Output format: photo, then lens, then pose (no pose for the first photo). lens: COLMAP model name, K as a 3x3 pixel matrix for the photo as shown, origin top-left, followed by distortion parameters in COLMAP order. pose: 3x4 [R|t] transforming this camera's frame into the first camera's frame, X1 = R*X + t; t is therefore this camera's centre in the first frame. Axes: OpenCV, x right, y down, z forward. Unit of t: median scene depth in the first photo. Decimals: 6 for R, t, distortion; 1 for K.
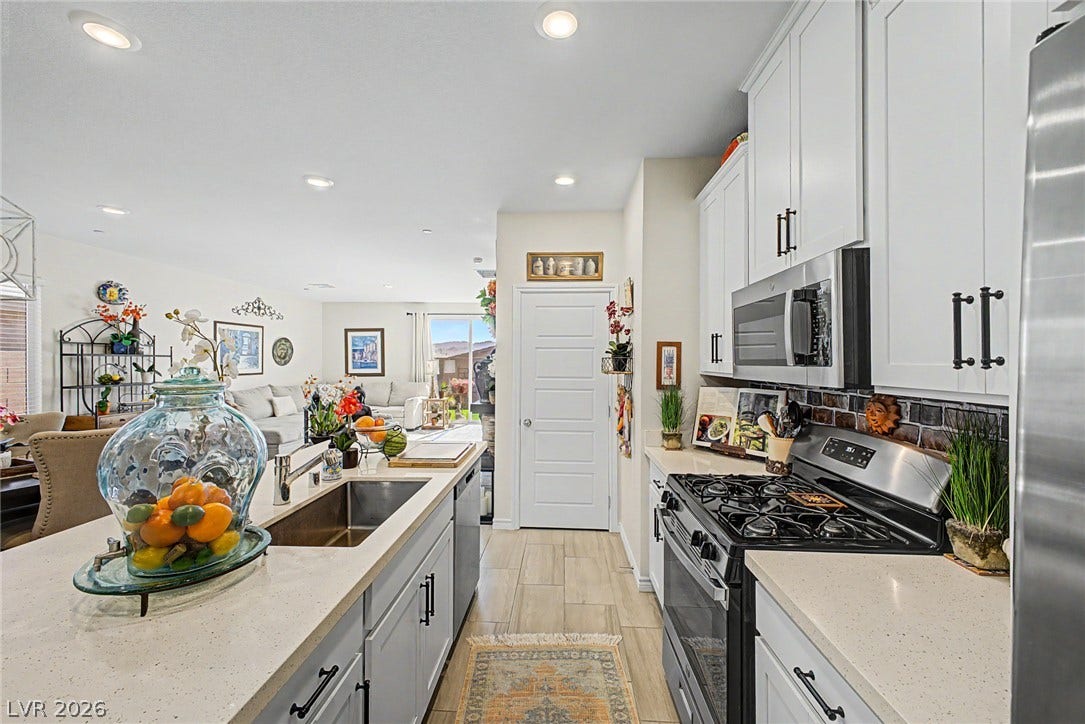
lens RADIAL K [[428.3, 0, 541.8], [0, 428.3, 357.4], [0, 0, 1]] dist [0.008887, -0.000163]
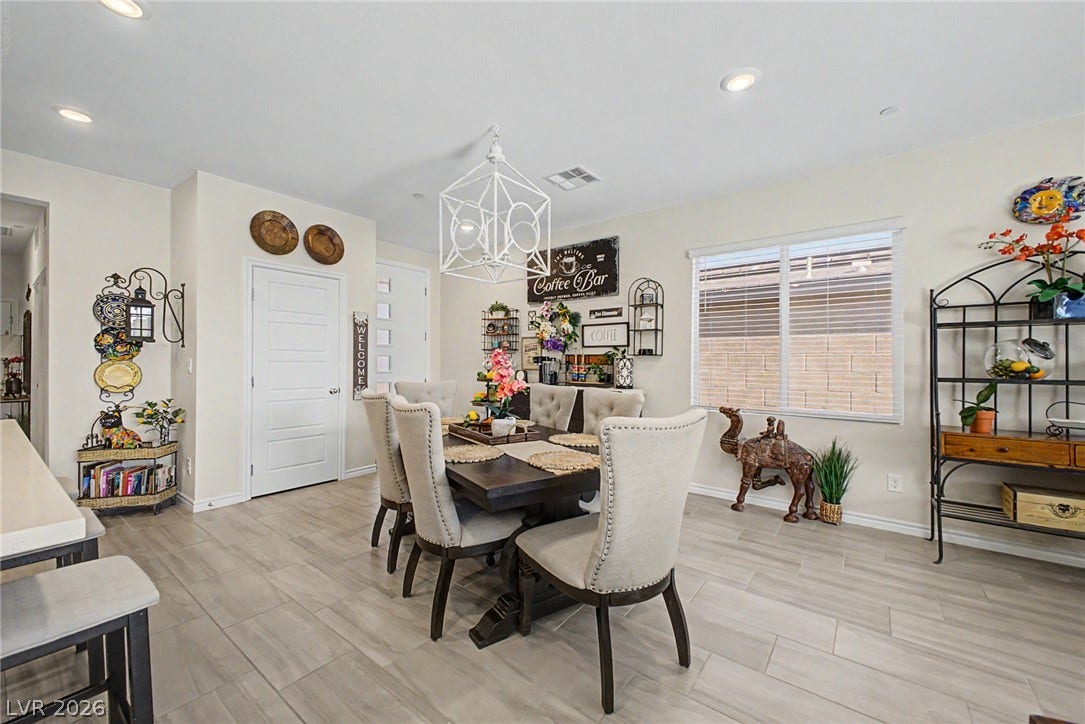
lens RADIAL K [[428.3, 0, 541.8], [0, 428.3, 357.4], [0, 0, 1]] dist [0.008887, -0.000163]
pose [[-0.565230, -0.016057, -0.824777, -0.340154], [-0.003635, 0.999849, -0.016975, 0.065658], [0.824925, -0.006597, -0.565203, 1.146037]]
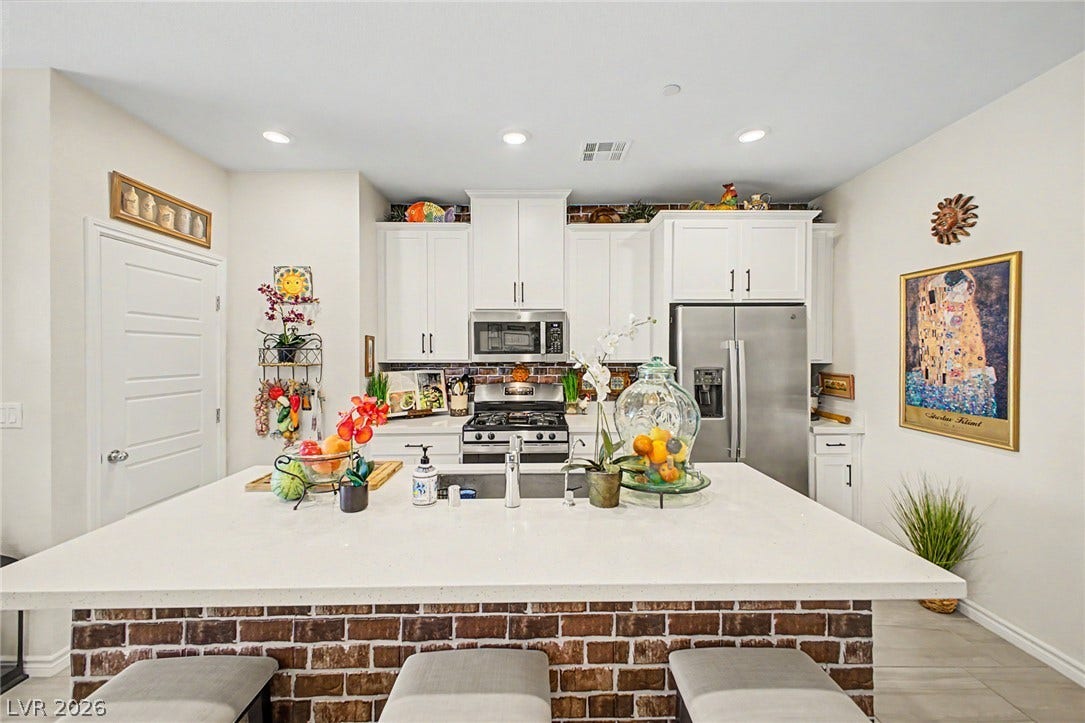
lens RADIAL K [[428.3, 0, 541.8], [0, 428.3, 356.9], [0, 0, 1]] dist [0.008887, -0.000163]
pose [[-0.065120, -0.013841, 0.997781, -0.680812], [-0.006085, 0.999891, 0.013473, 0.002322], [-0.997859, -0.005194, -0.065197, 0.447820]]
